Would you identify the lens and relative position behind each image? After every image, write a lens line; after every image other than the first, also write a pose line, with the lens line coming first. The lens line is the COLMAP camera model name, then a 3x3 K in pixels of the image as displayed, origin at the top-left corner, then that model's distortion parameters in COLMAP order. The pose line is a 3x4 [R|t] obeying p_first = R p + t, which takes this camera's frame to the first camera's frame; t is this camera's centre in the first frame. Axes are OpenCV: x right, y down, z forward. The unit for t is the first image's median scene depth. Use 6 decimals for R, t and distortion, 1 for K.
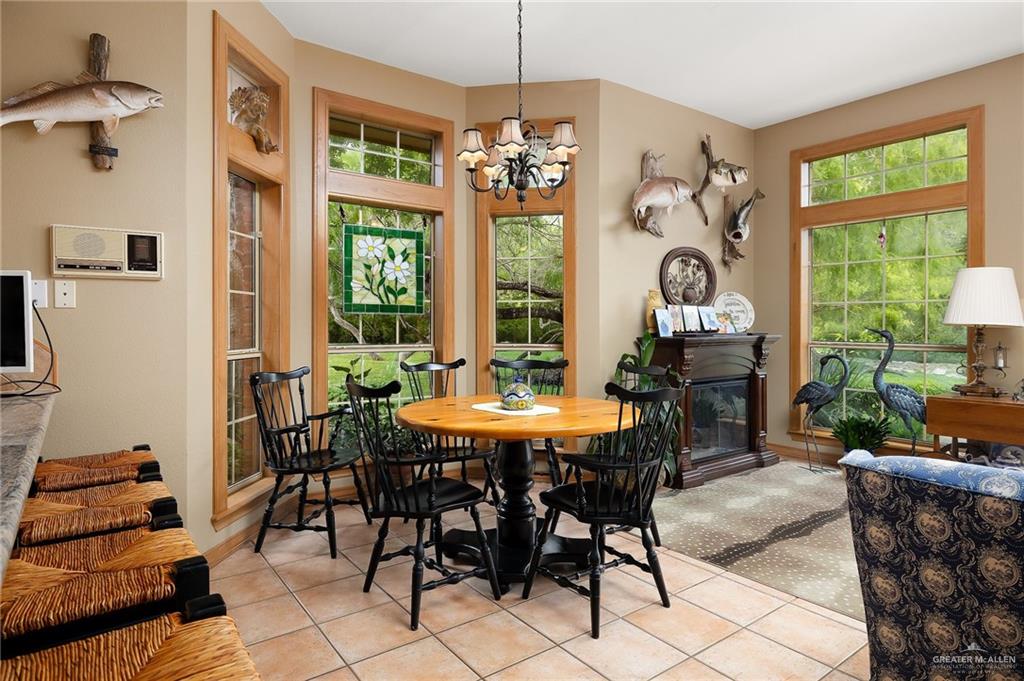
lens RADIAL K [[563.0, 0, 506.7], [0, 563.0, 330.8], [0, 0, 1]] dist [-0.008994, -0.003043]
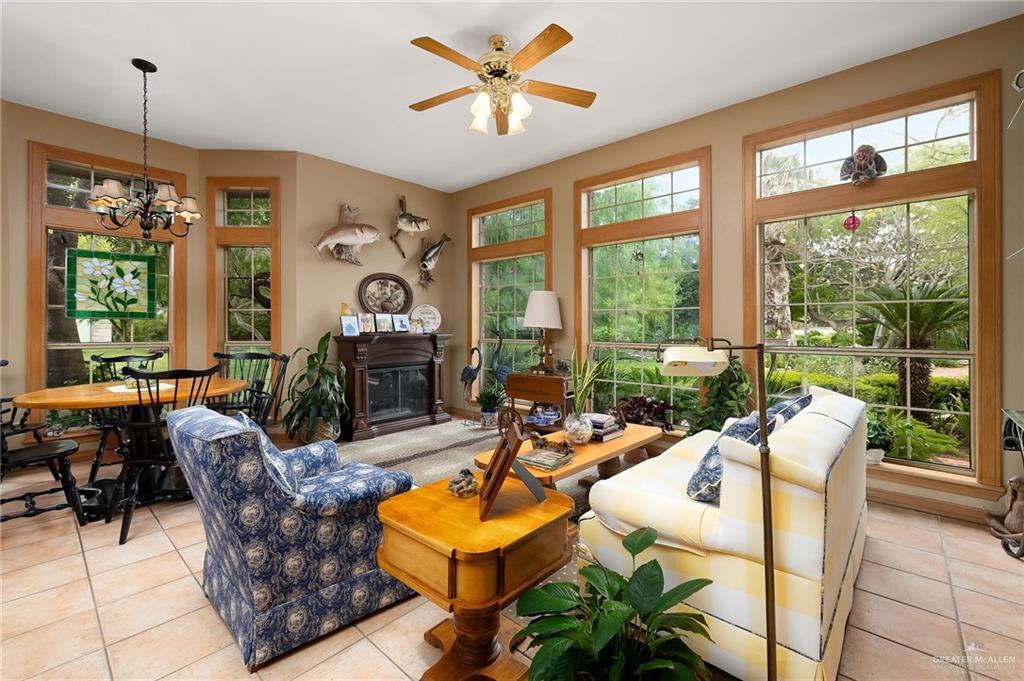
lens RADIAL K [[424.4, 0, 513.0], [0, 424.4, 330.9], [0, 0, 1]] dist [-0.003146, -0.000559]
pose [[0.980628, 0.000184, 0.195880, 0.464563], [0.000161, 0.999998, -0.001741, 0.000509], [-0.195880, 0.001738, 0.980626, -0.132007]]
